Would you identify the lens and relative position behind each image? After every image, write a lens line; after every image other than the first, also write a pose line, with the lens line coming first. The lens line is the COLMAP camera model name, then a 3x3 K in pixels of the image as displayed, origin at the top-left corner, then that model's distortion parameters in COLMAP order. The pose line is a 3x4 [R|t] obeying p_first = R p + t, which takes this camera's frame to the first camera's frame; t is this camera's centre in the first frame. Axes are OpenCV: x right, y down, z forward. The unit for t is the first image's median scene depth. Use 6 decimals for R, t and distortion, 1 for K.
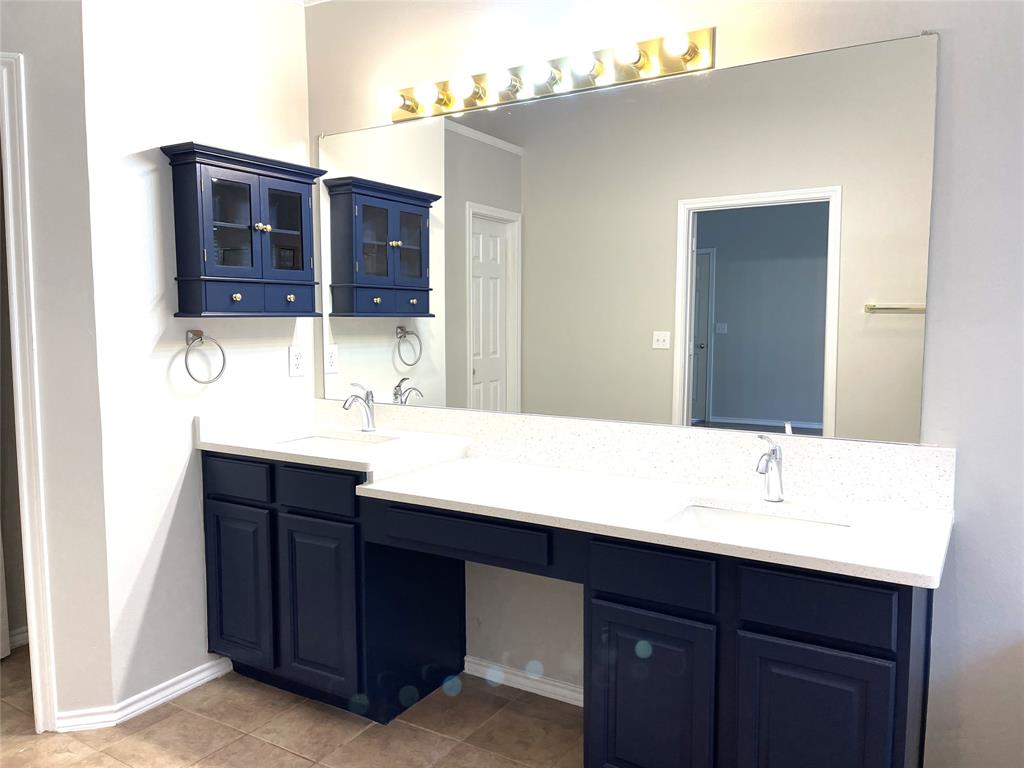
lens RADIAL K [[773.6, 0, 516.8], [0, 773.6, 382.5], [0, 0, 1]] dist [0.057846, -0.061496]
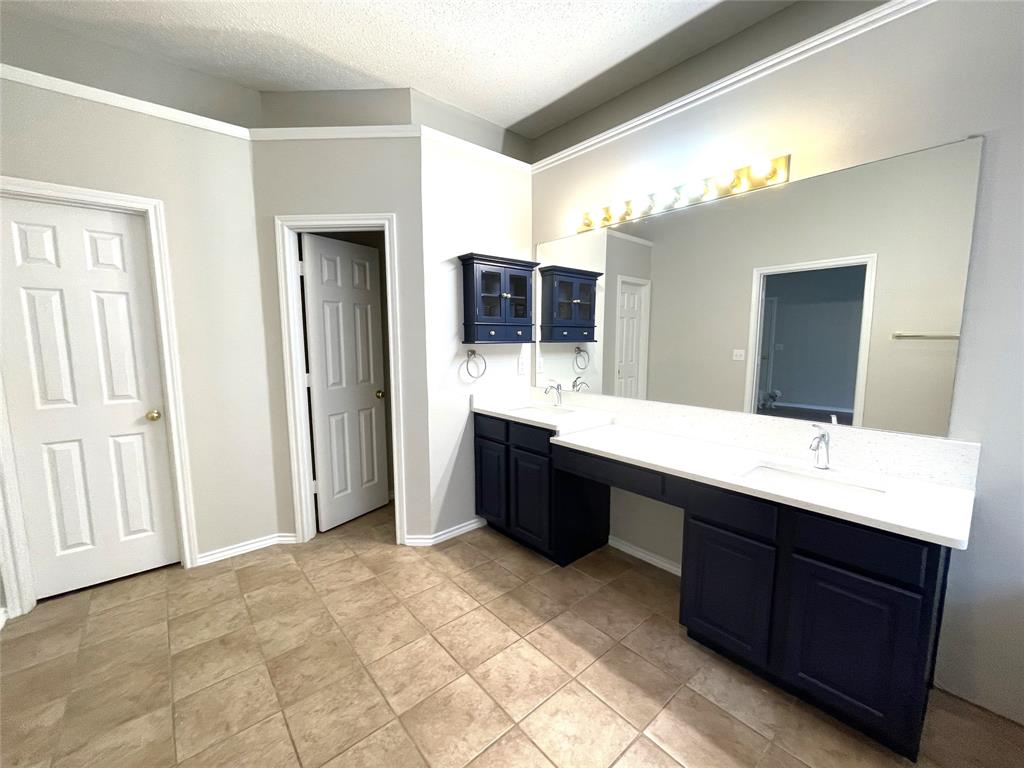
lens RADIAL K [[412.4, 0, 513.4], [0, 412.4, 385.5], [0, 0, 1]] dist [0.003636, 0.001795]
pose [[0.953524, 0.034030, -0.299389, -0.004294], [-0.024524, 0.999070, 0.035451, -0.018863], [0.300317, -0.026461, 0.953472, 0.053735]]
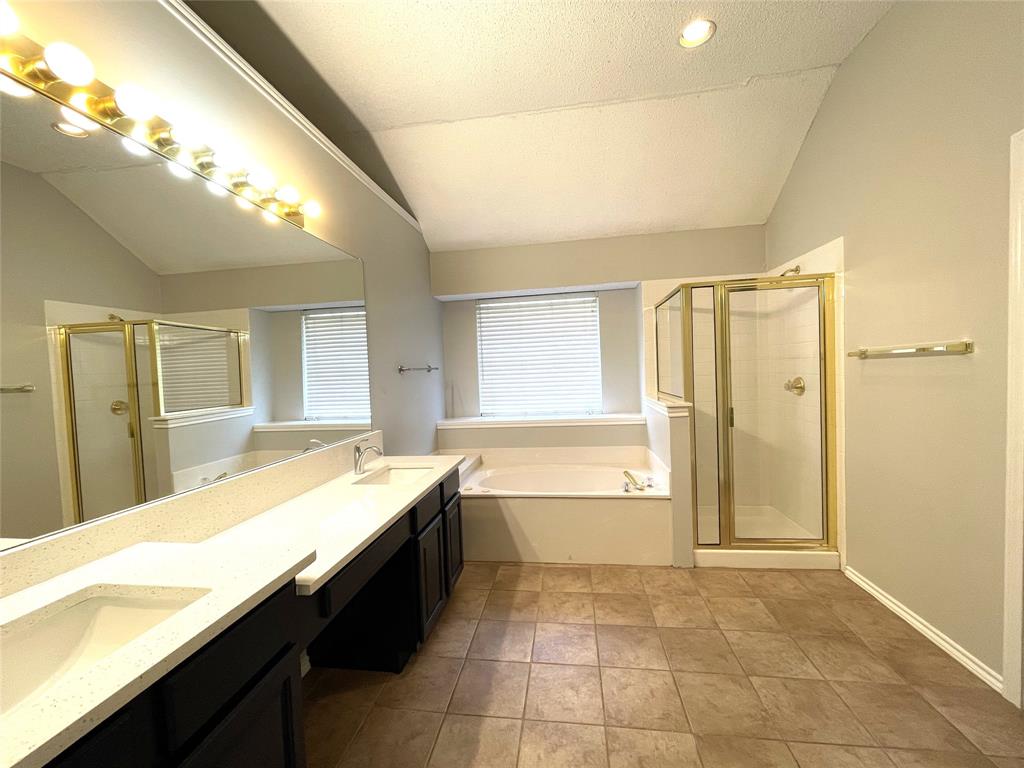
lens RADIAL K [[412.4, 0, 512.4], [0, 412.4, 388.6], [0, 0, 1]] dist [0.003636, 0.001795]
pose [[-0.399464, -0.018096, 0.916570, -0.682991], [0.117862, 0.990494, 0.070922, -0.075611], [-0.909141, 0.136360, -0.393534, 0.932267]]
